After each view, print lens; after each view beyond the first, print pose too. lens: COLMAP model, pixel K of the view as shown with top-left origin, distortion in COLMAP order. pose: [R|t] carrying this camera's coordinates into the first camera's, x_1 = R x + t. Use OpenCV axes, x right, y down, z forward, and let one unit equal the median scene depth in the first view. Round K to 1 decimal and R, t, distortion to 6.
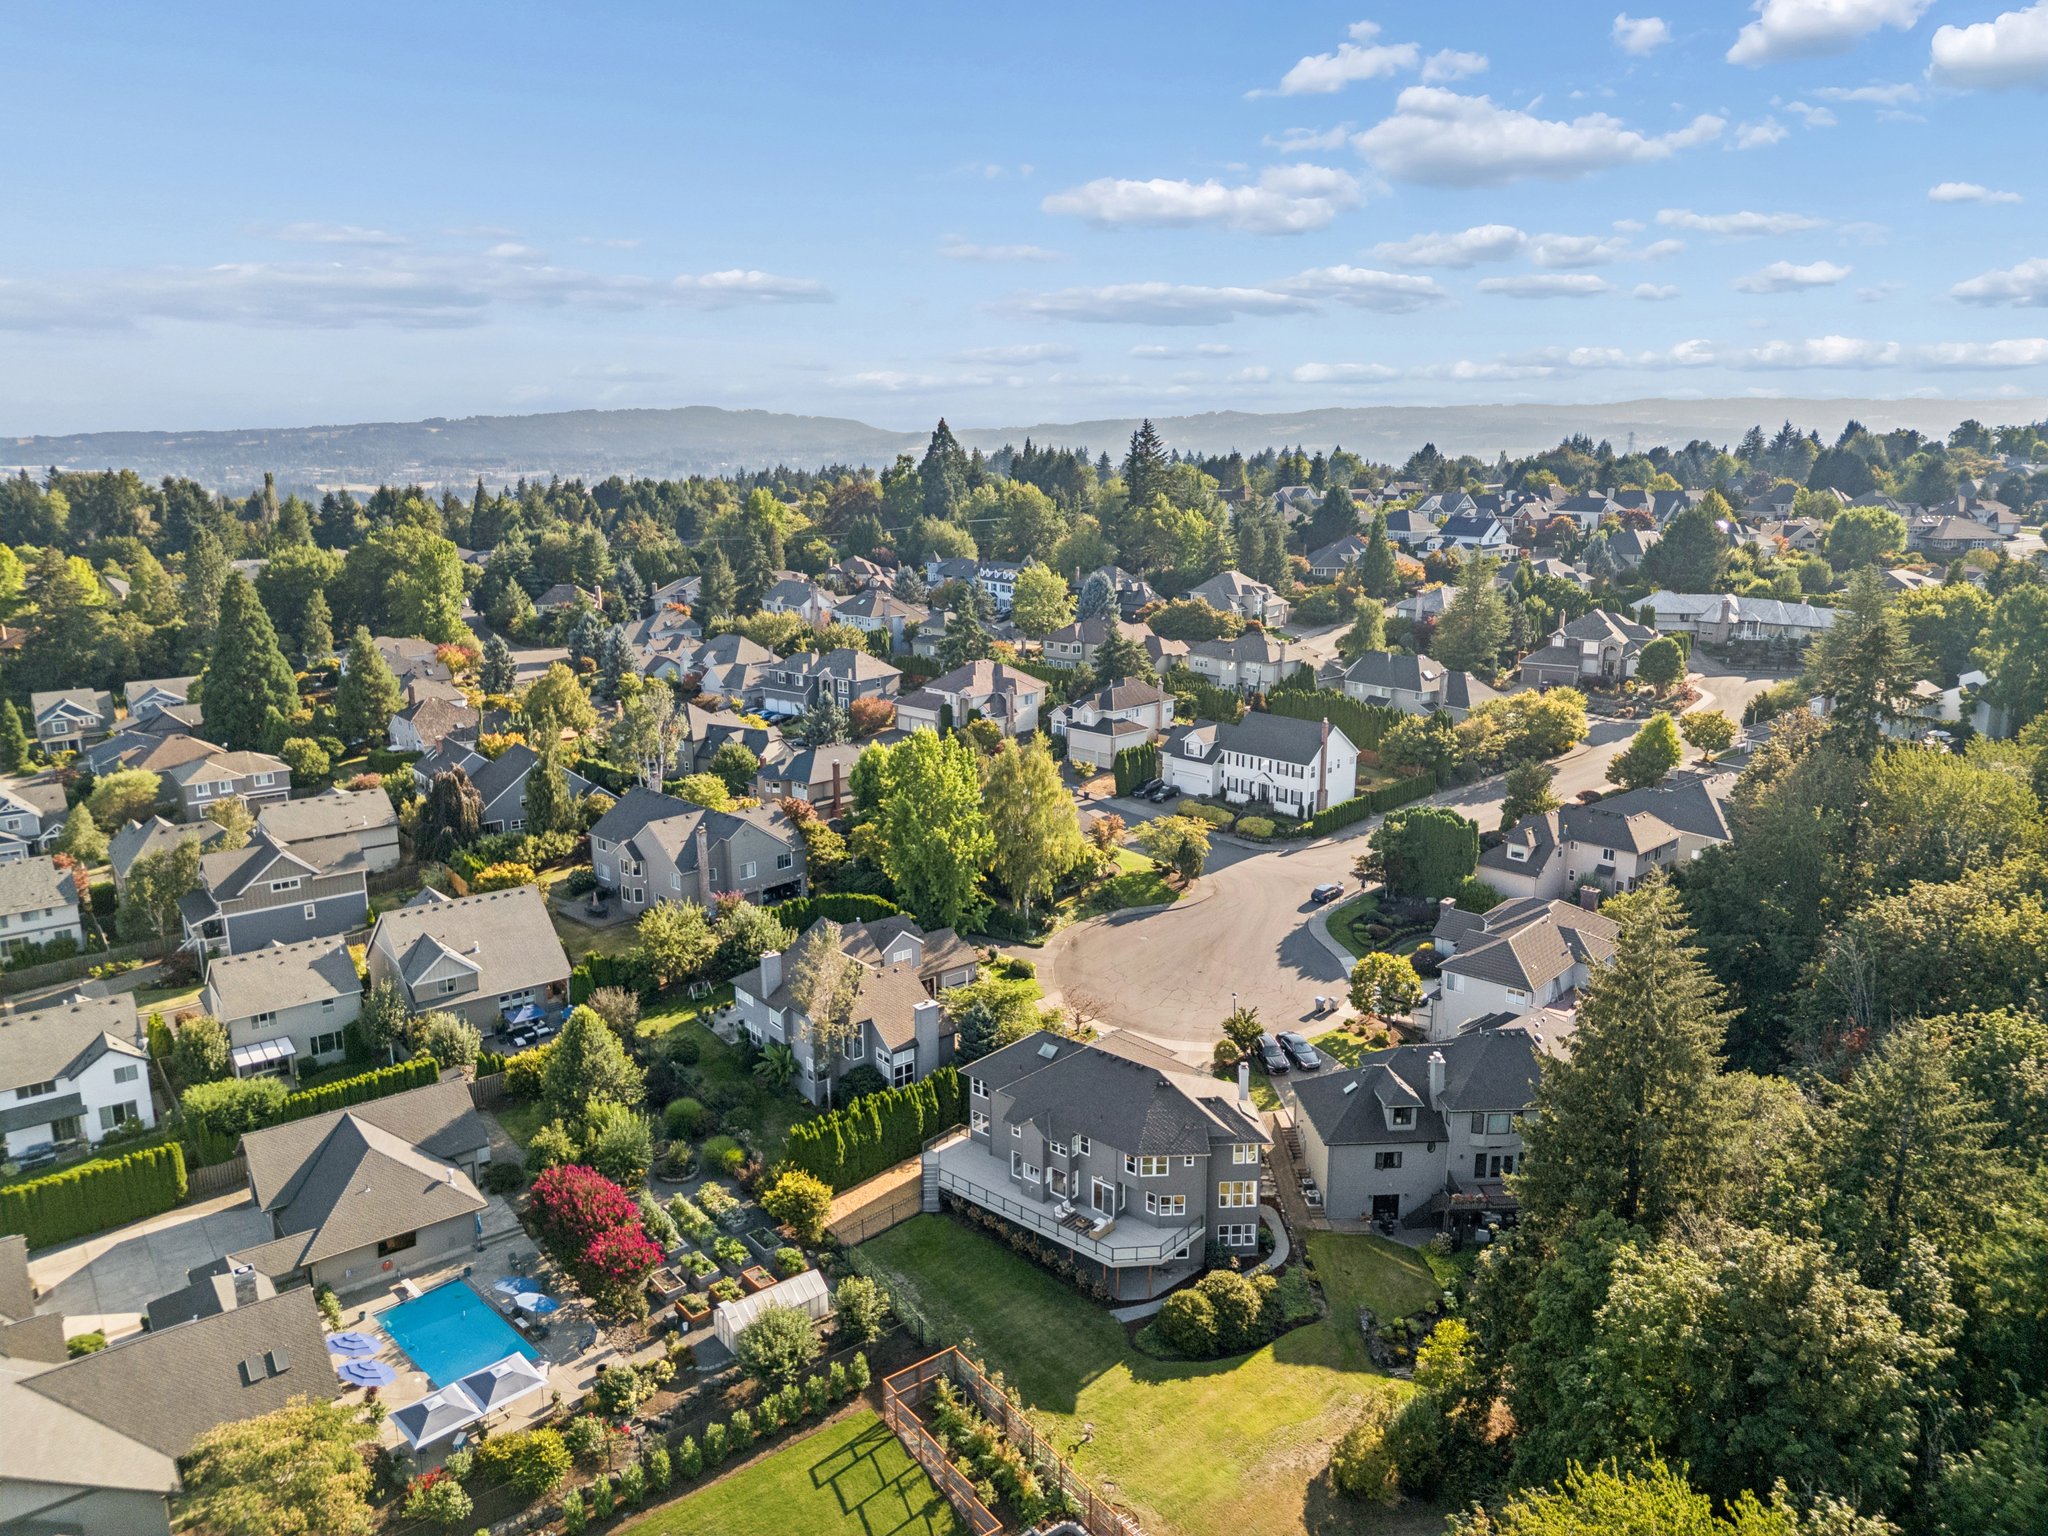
lens RADIAL K [[1400.4, 0, 1016.1], [0, 1400.4, 798.1], [0, 0, 1]] dist [-0.001206, -0.003305]
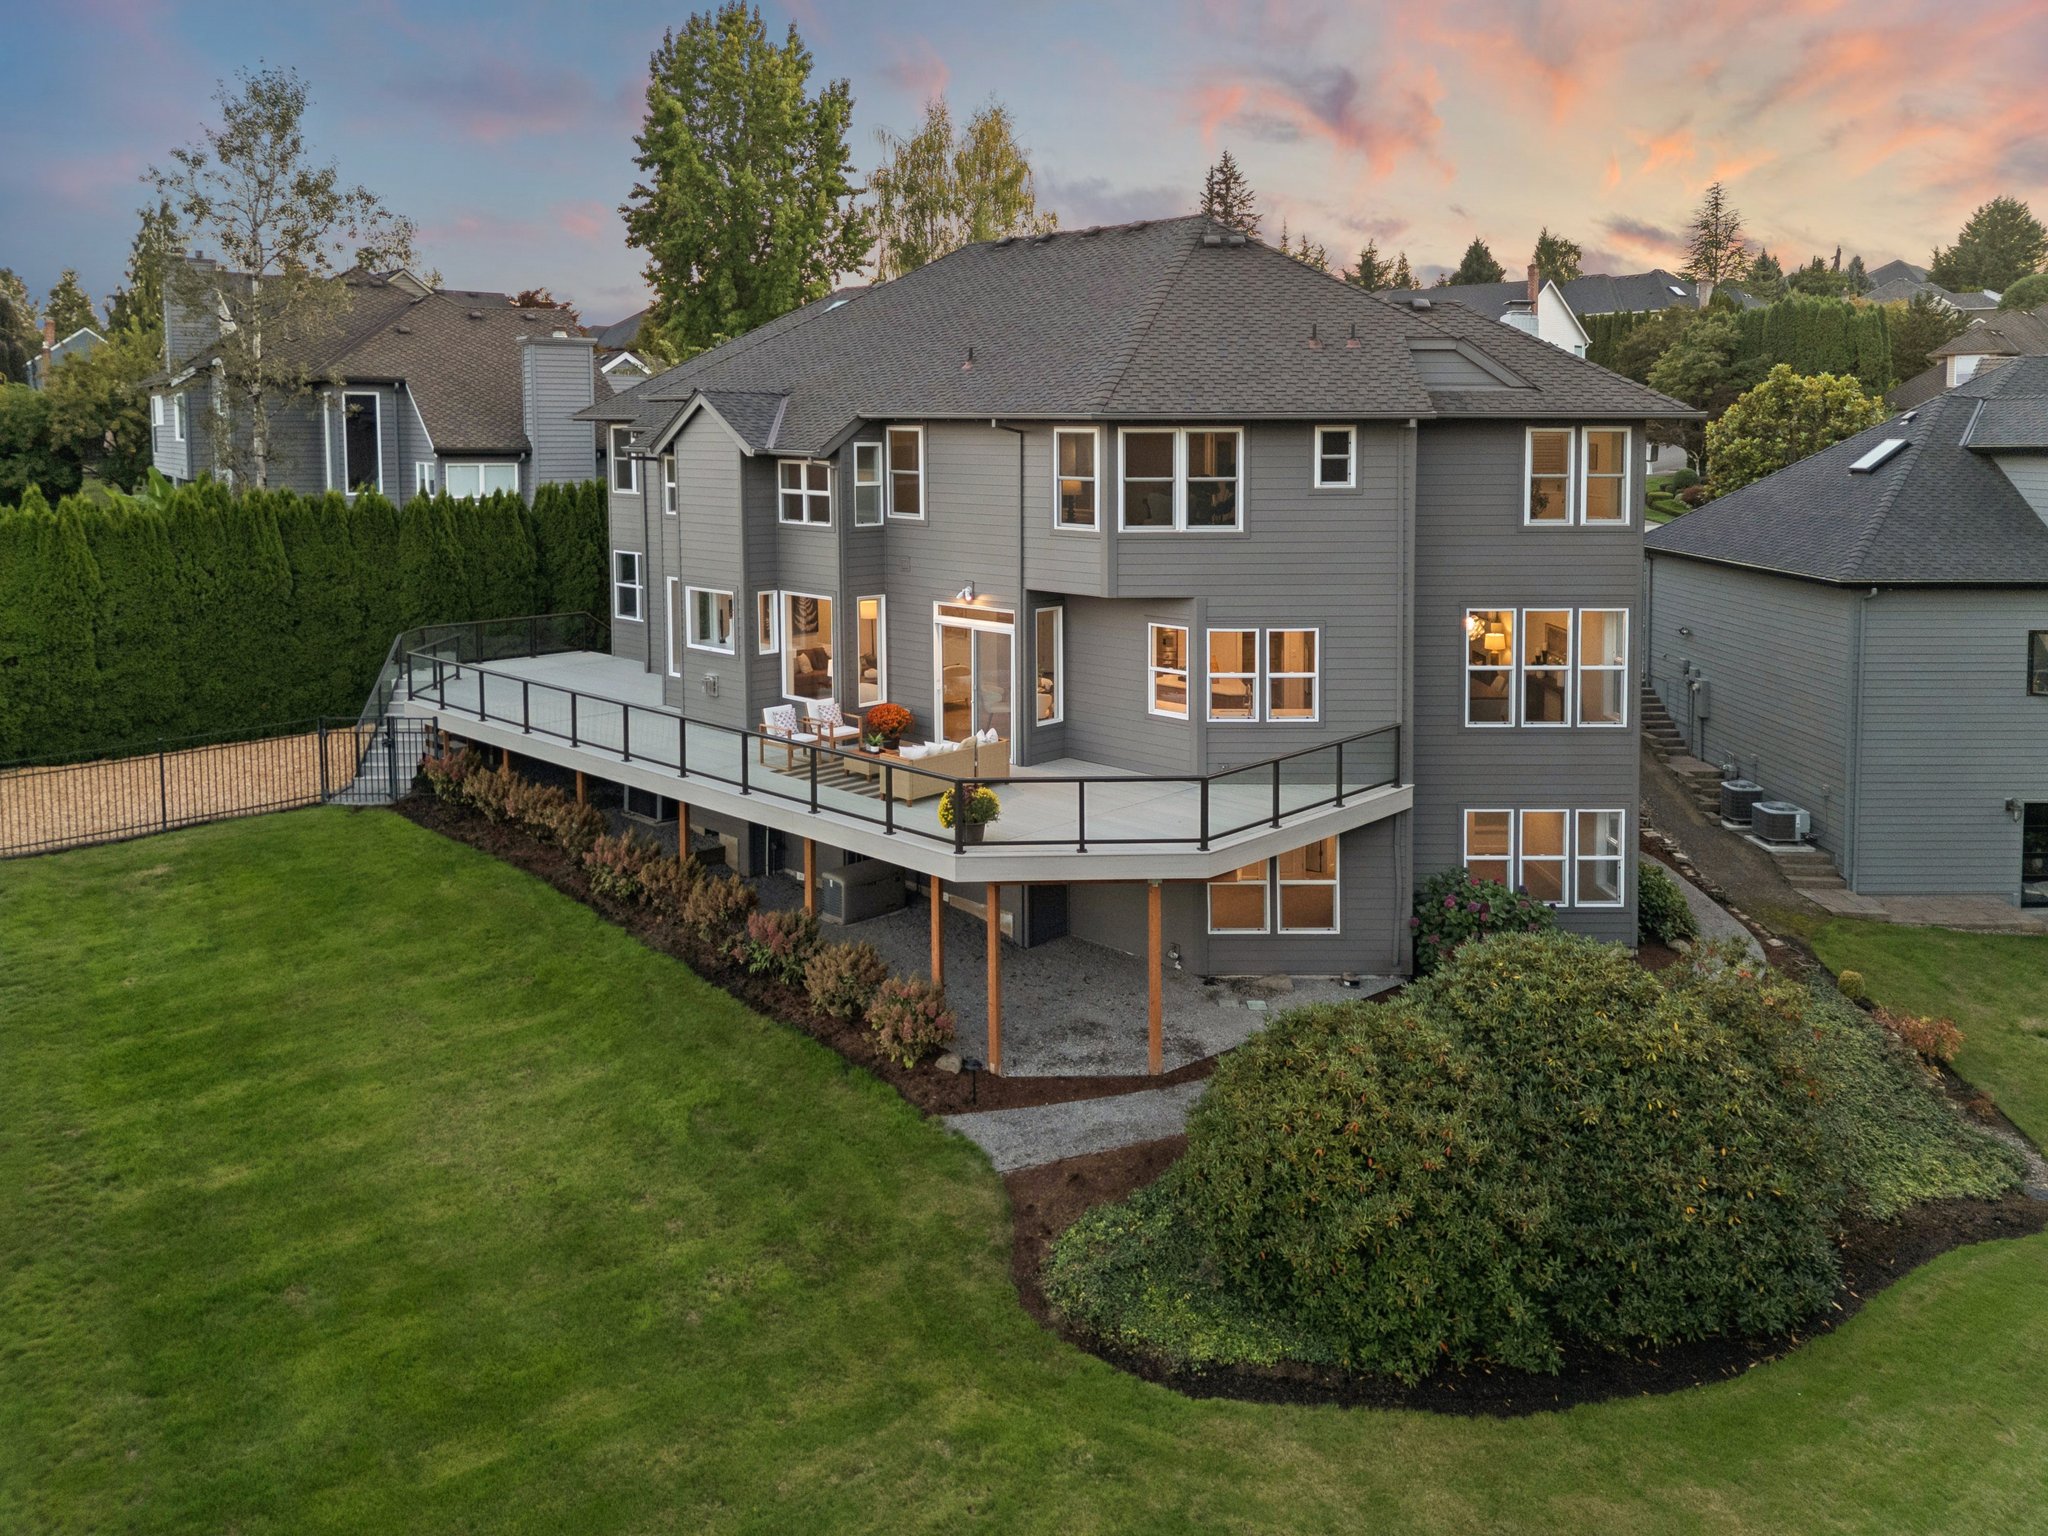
lens RADIAL K [[1503.9, 0, 1046.5], [0, 1503.9, 541.1], [0, 0, 1]] dist [0.000813, 0.000350]
pose [[0.998698, -0.002228, -0.050965, 0.081575], [-0.007216, 0.982834, -0.184352, 0.287060], [0.050501, 0.184480, 0.981538, 0.691749]]
